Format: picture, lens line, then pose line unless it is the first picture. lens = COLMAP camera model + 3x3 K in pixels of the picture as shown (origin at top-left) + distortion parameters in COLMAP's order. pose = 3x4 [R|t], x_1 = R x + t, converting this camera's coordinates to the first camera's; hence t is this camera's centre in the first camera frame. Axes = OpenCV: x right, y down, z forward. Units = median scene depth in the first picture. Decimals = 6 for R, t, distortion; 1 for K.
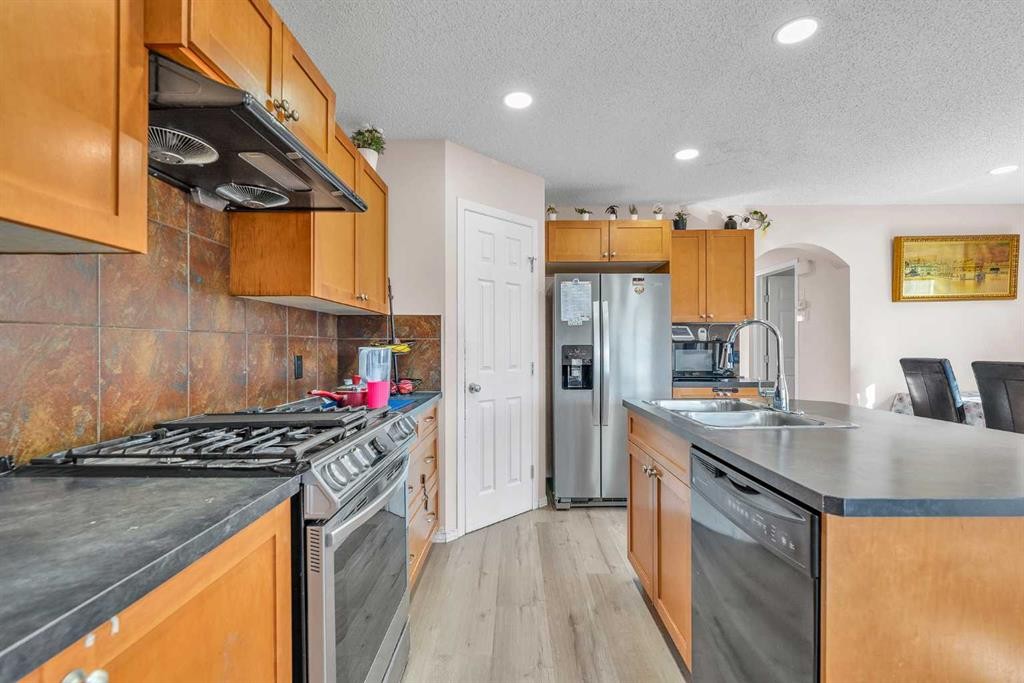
lens RADIAL K [[452.2, 0, 512.1], [0, 452.2, 350.2], [0, 0, 1]] dist [0.005116, 0.000693]
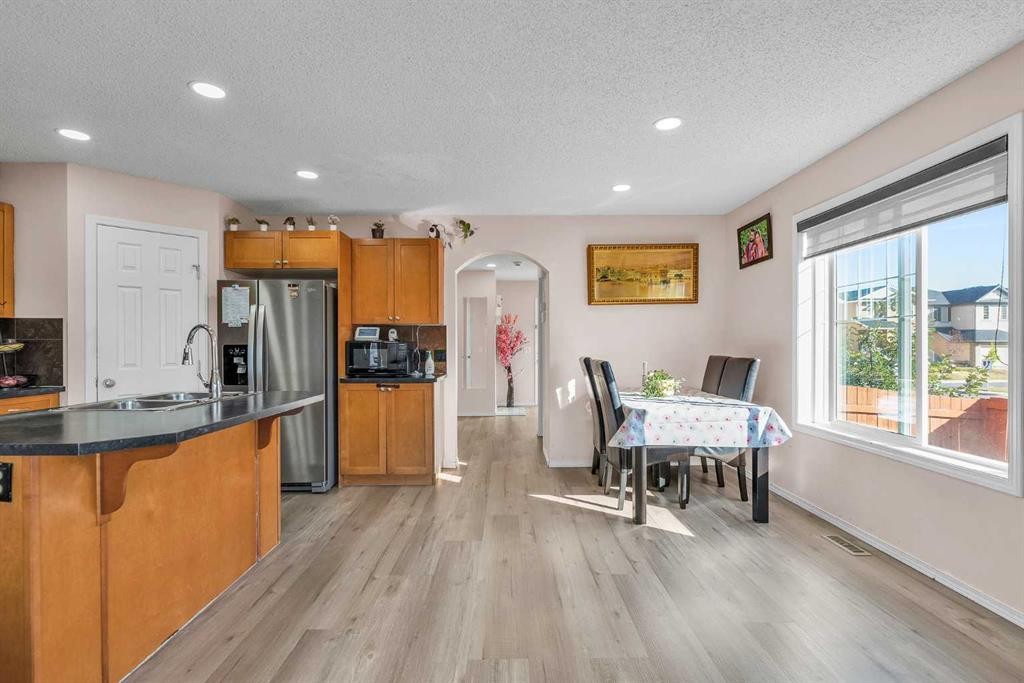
lens RADIAL K [[471.8, 0, 510.8], [0, 471.8, 347.8], [0, 0, 1]] dist [-0.007706, -0.000032]
pose [[0.999897, 0.000559, 0.014320, 0.751622], [-0.000523, 0.999997, -0.002525, -0.001111], [-0.014322, 0.002517, 0.999894, -0.146797]]
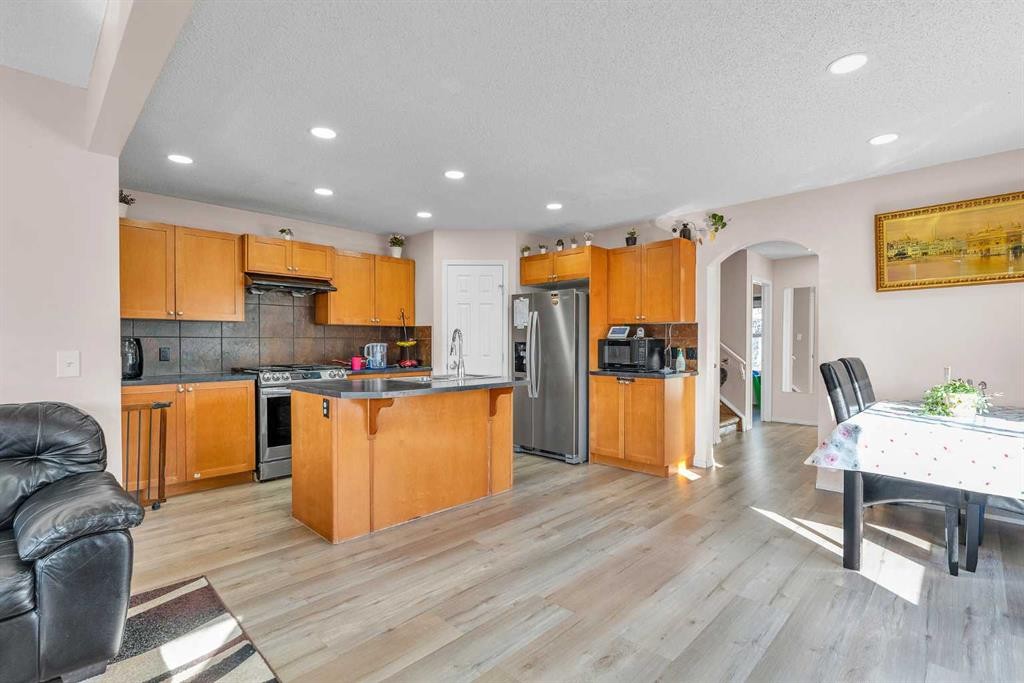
lens RADIAL K [[471.8, 0, 517.4], [0, 471.8, 345.5], [0, 0, 1]] dist [-0.007706, -0.000032]
pose [[0.721272, 0.007628, -0.692610, 1.136152], [-0.007449, 0.999967, 0.003255, -0.004599], [0.692612, 0.002812, 0.721305, -0.115267]]
